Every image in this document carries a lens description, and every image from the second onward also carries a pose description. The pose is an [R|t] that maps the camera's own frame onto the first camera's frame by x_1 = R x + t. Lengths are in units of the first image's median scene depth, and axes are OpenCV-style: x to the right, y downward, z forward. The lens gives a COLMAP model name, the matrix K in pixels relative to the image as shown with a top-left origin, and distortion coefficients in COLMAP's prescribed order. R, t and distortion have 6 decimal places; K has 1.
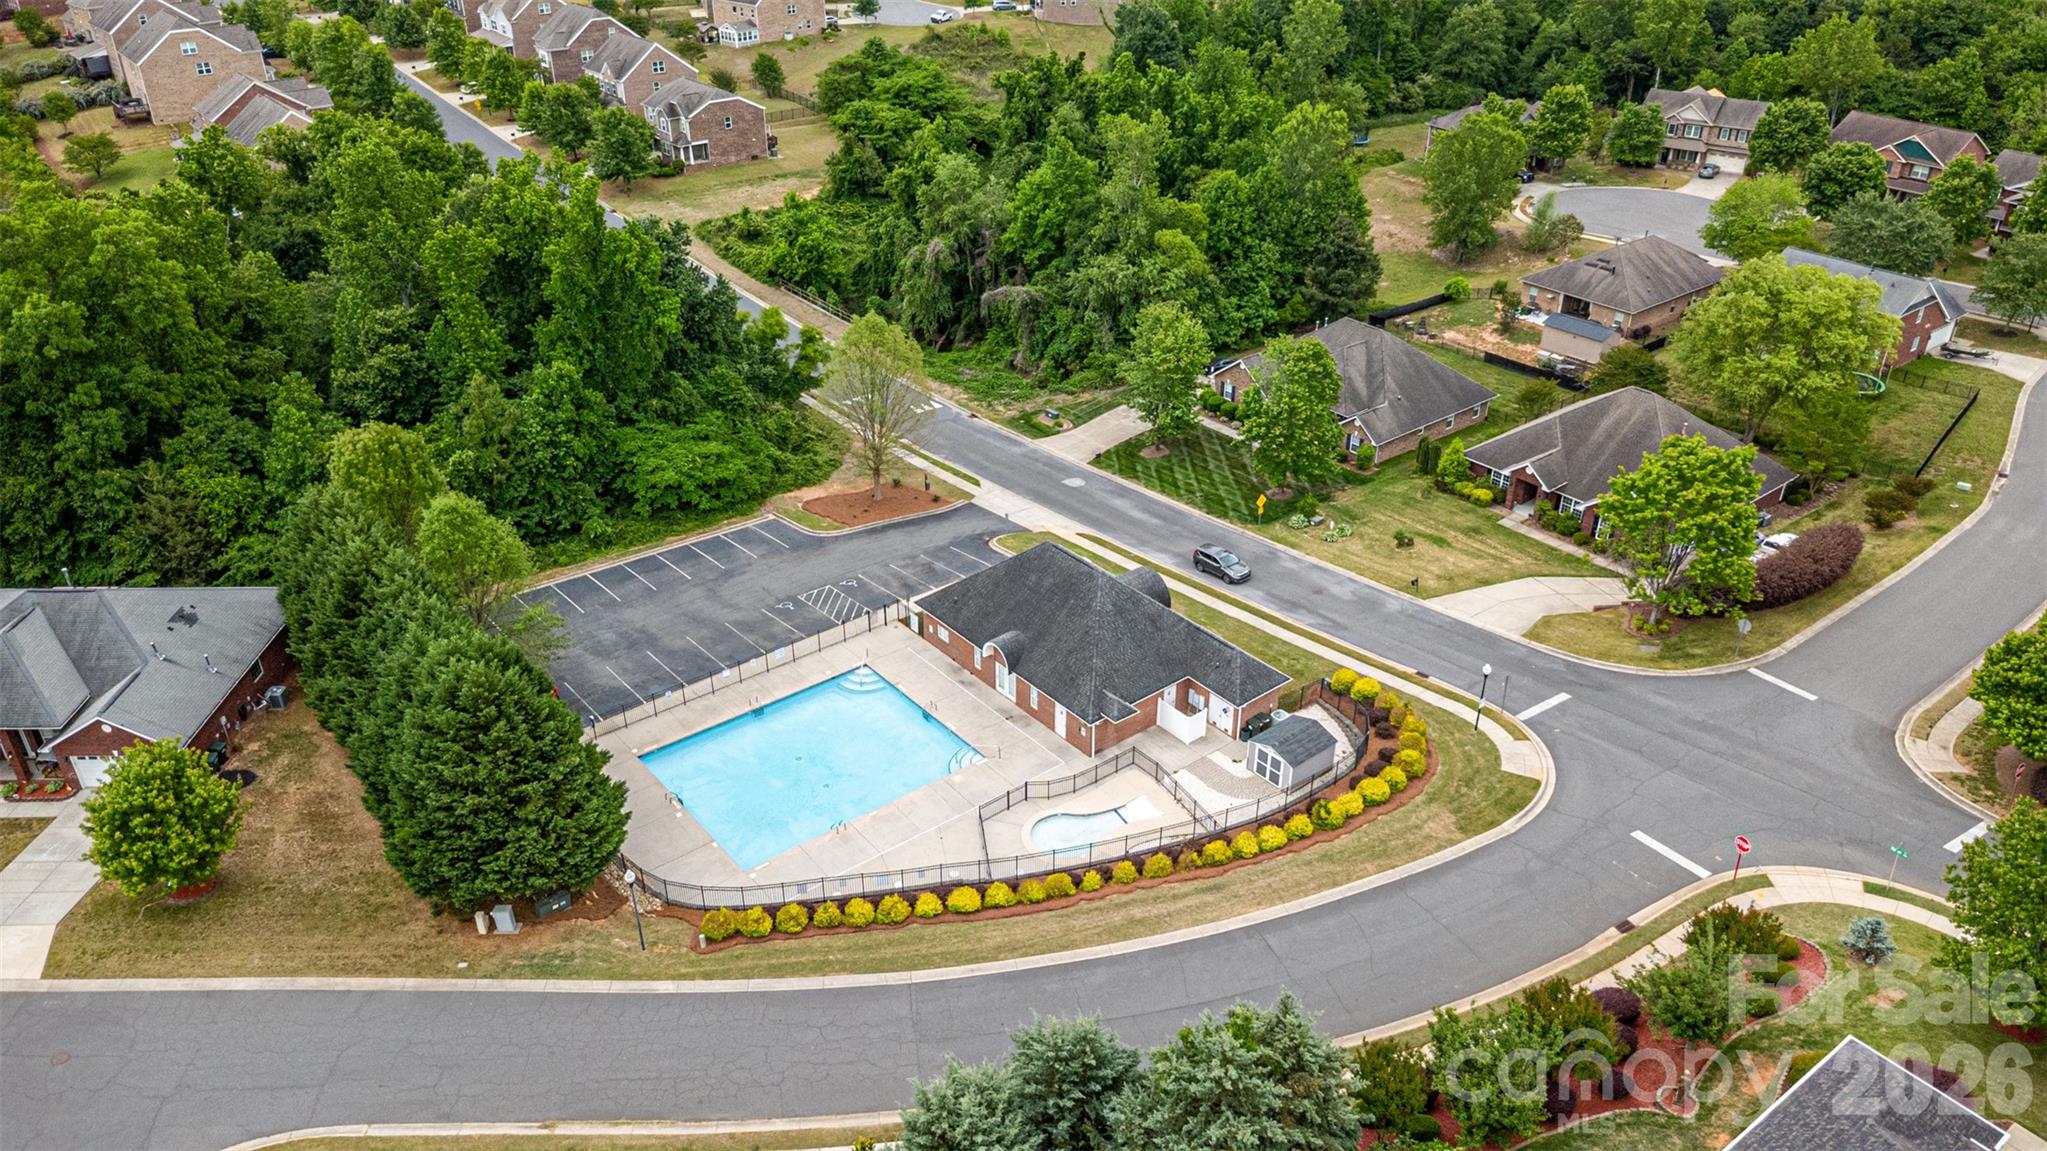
lens RADIAL K [[1443.2, 0, 1023.5], [0, 1443.2, 575.5], [0, 0, 1]] dist [0.006056, 0.005378]
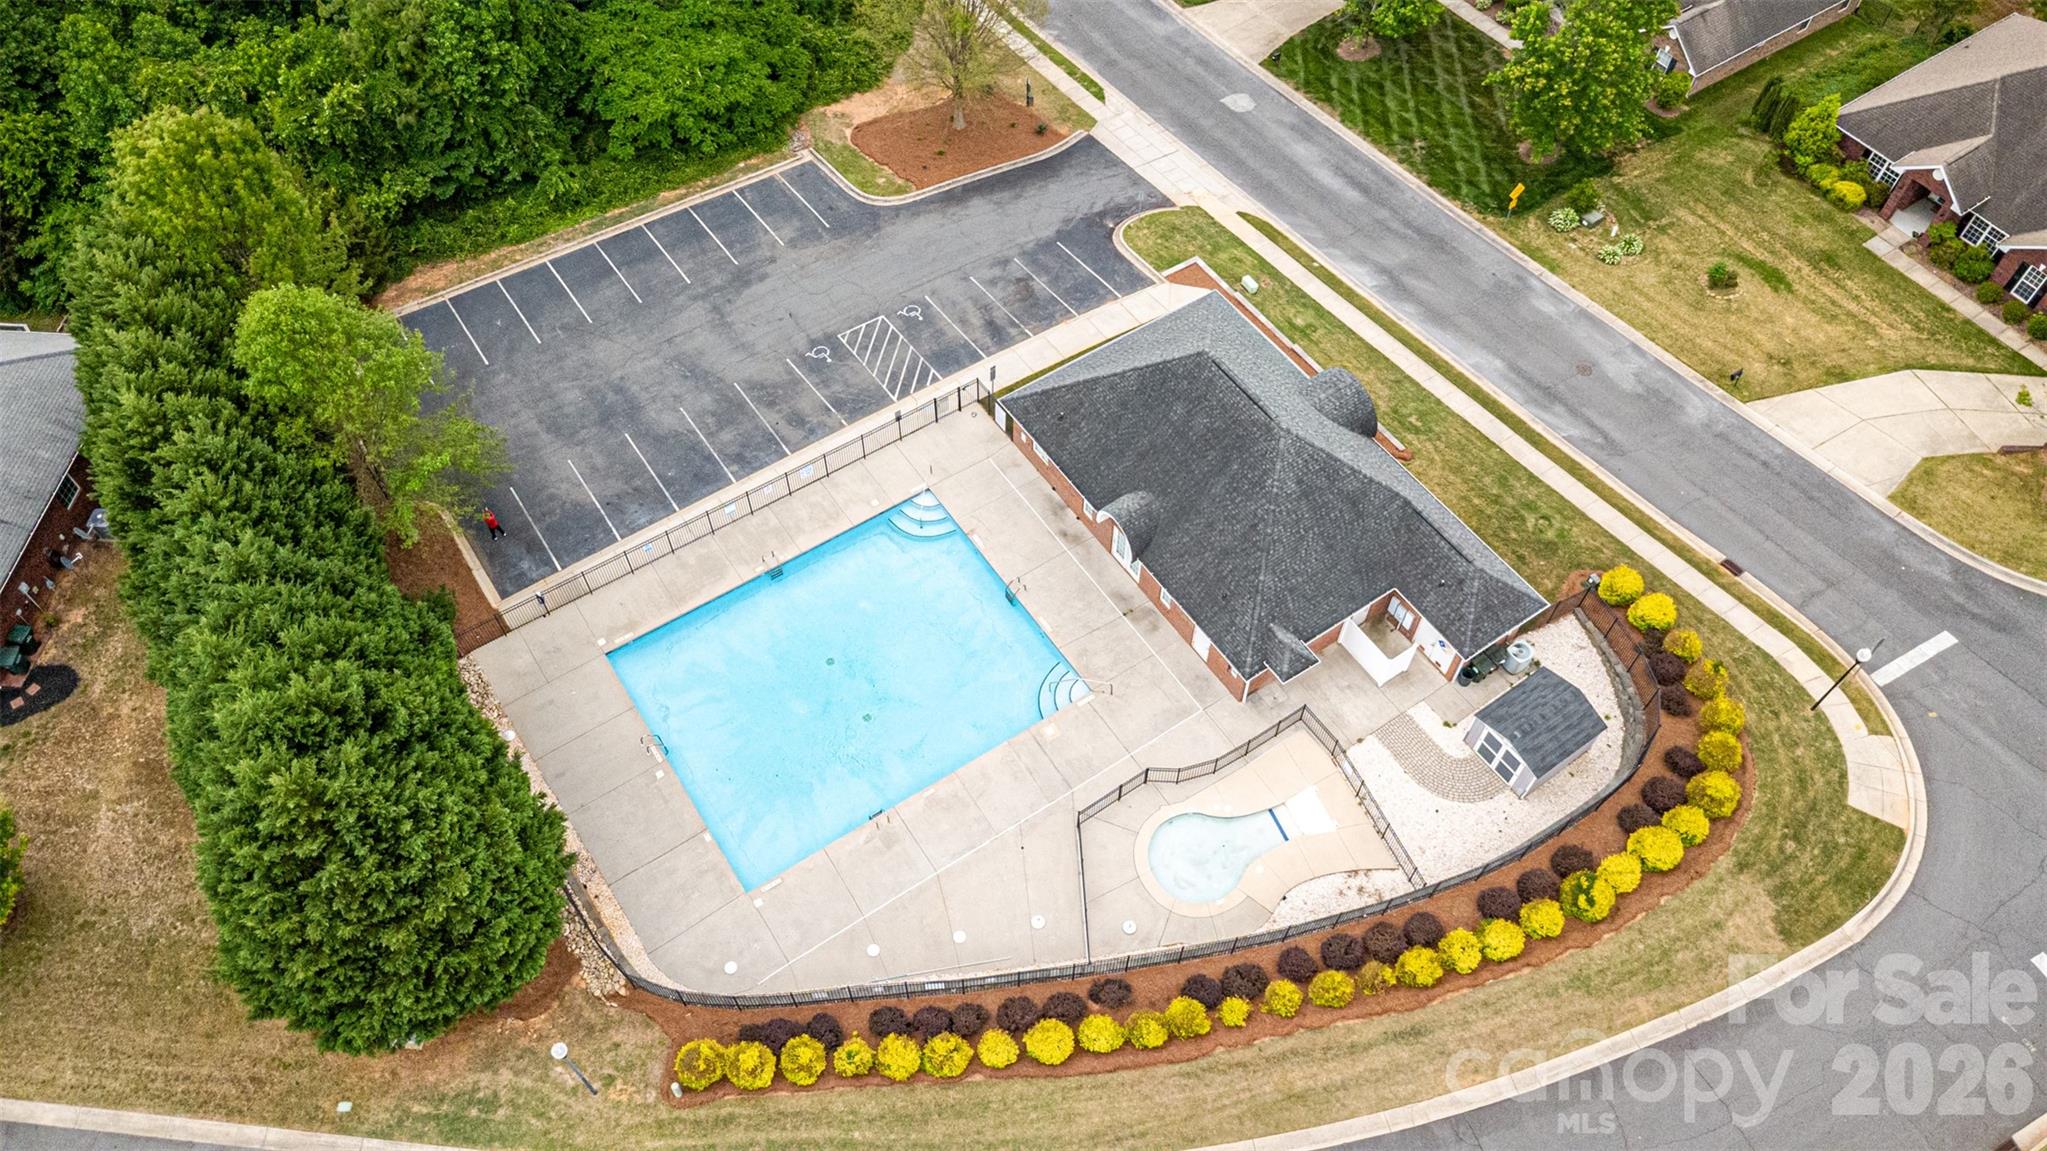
lens RADIAL K [[1429.8, 0, 1023.5], [0, 1429.8, 575.5], [0, 0, 1]] dist [0.043725, -0.065893]
pose [[0.996557, 0.070467, -0.043697, -0.024975], [-0.044415, 0.898691, 0.436327, -0.177182], [0.070017, -0.432884, 0.898726, 0.302379]]
